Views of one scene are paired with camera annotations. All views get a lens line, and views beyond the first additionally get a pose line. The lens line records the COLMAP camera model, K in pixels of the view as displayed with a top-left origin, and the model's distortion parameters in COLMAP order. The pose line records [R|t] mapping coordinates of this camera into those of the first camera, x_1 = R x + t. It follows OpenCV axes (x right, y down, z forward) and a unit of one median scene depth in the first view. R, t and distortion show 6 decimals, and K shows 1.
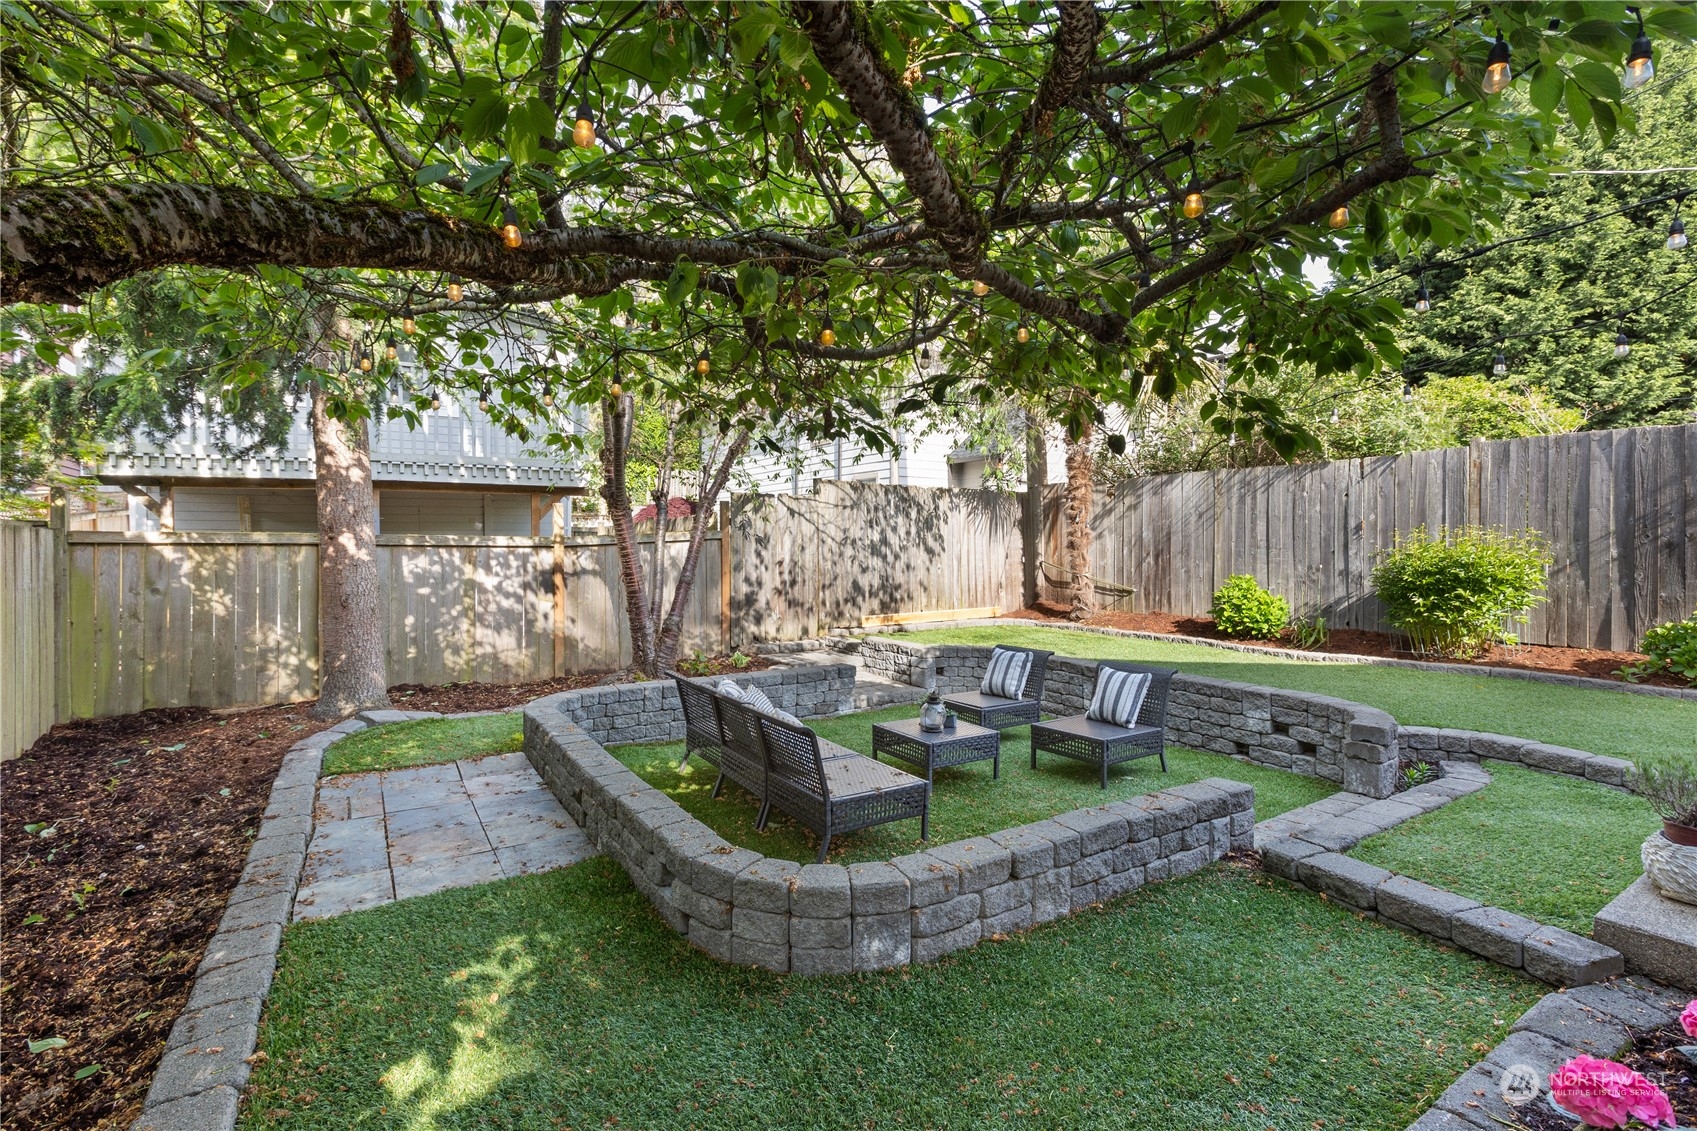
lens RADIAL K [[769.4, 0, 850.2], [0, 769.4, 560.3], [0, 0, 1]] dist [-0.003685, 0.000191]
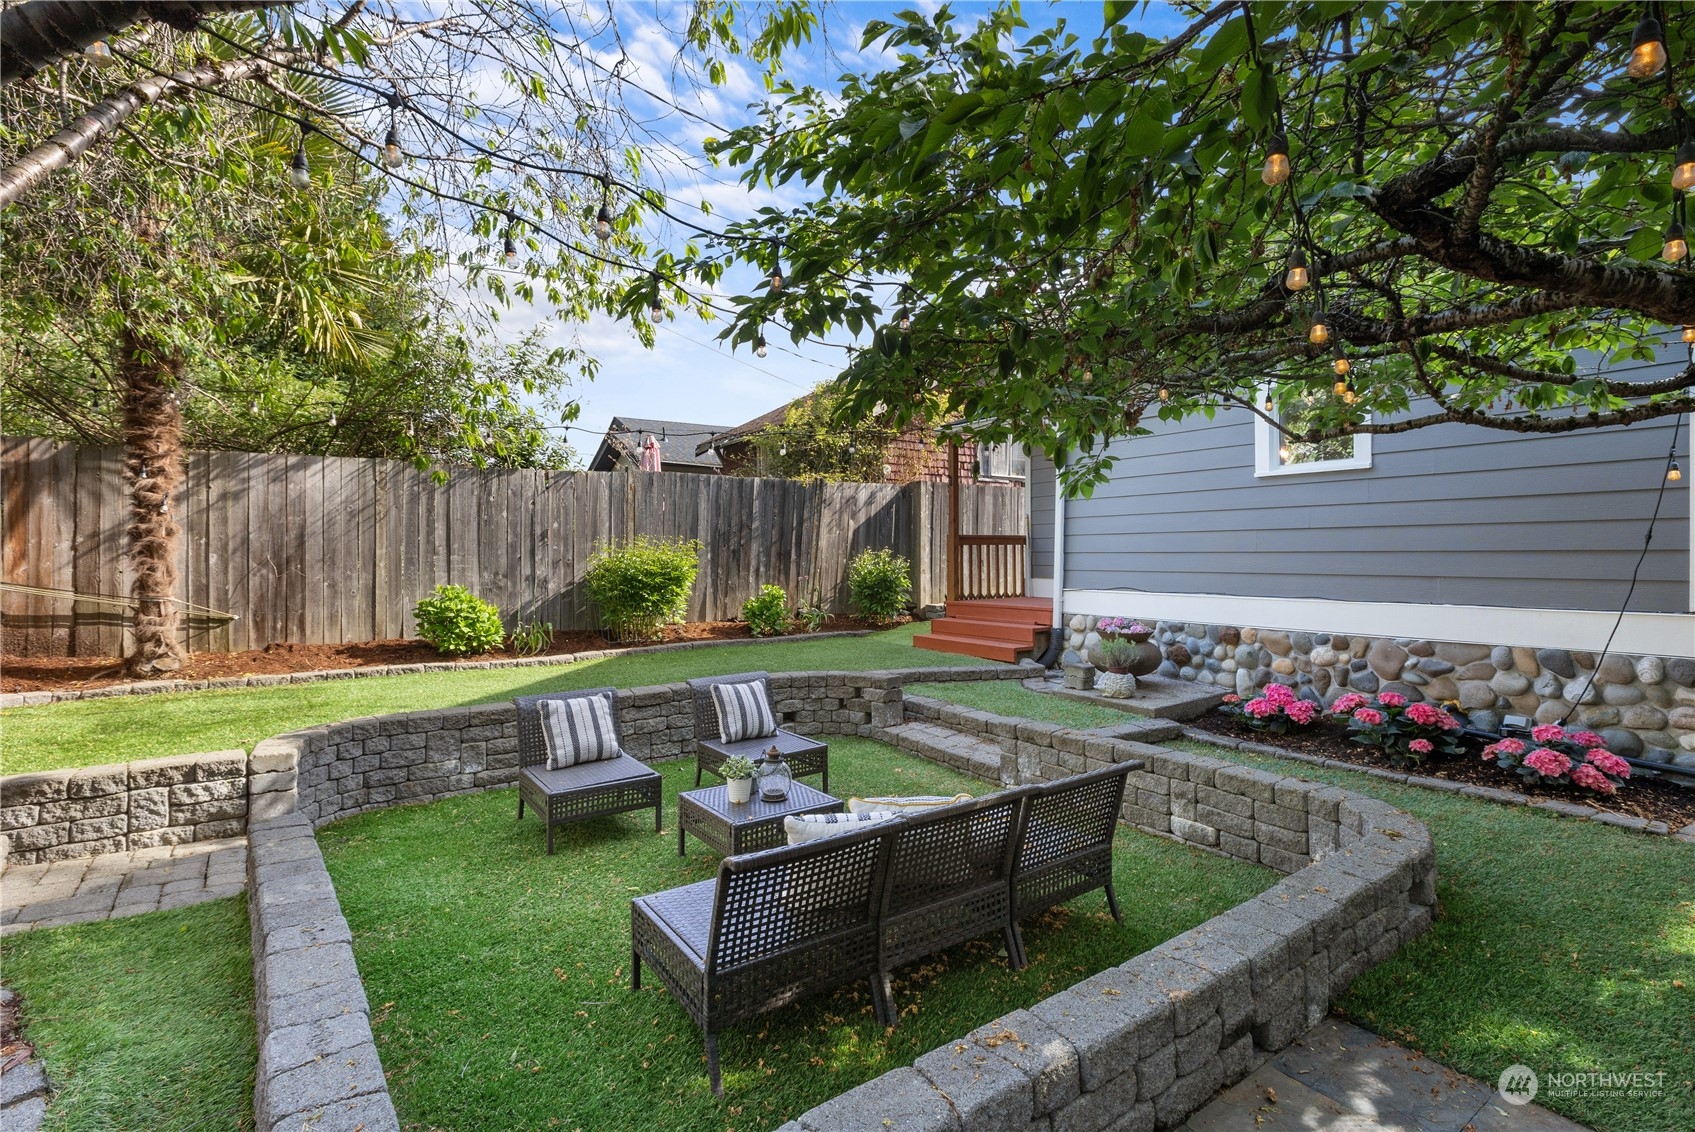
lens RADIAL K [[768.5, 0, 853.4], [0, 768.5, 552.8], [0, 0, 1]] dist [-0.003685, 0.000191]
pose [[-0.029415, -0.003080, 0.999563, -0.398194], [0.017371, 0.999843, 0.003592, -0.013692], [-0.999416, 0.017470, -0.029357, 0.575182]]
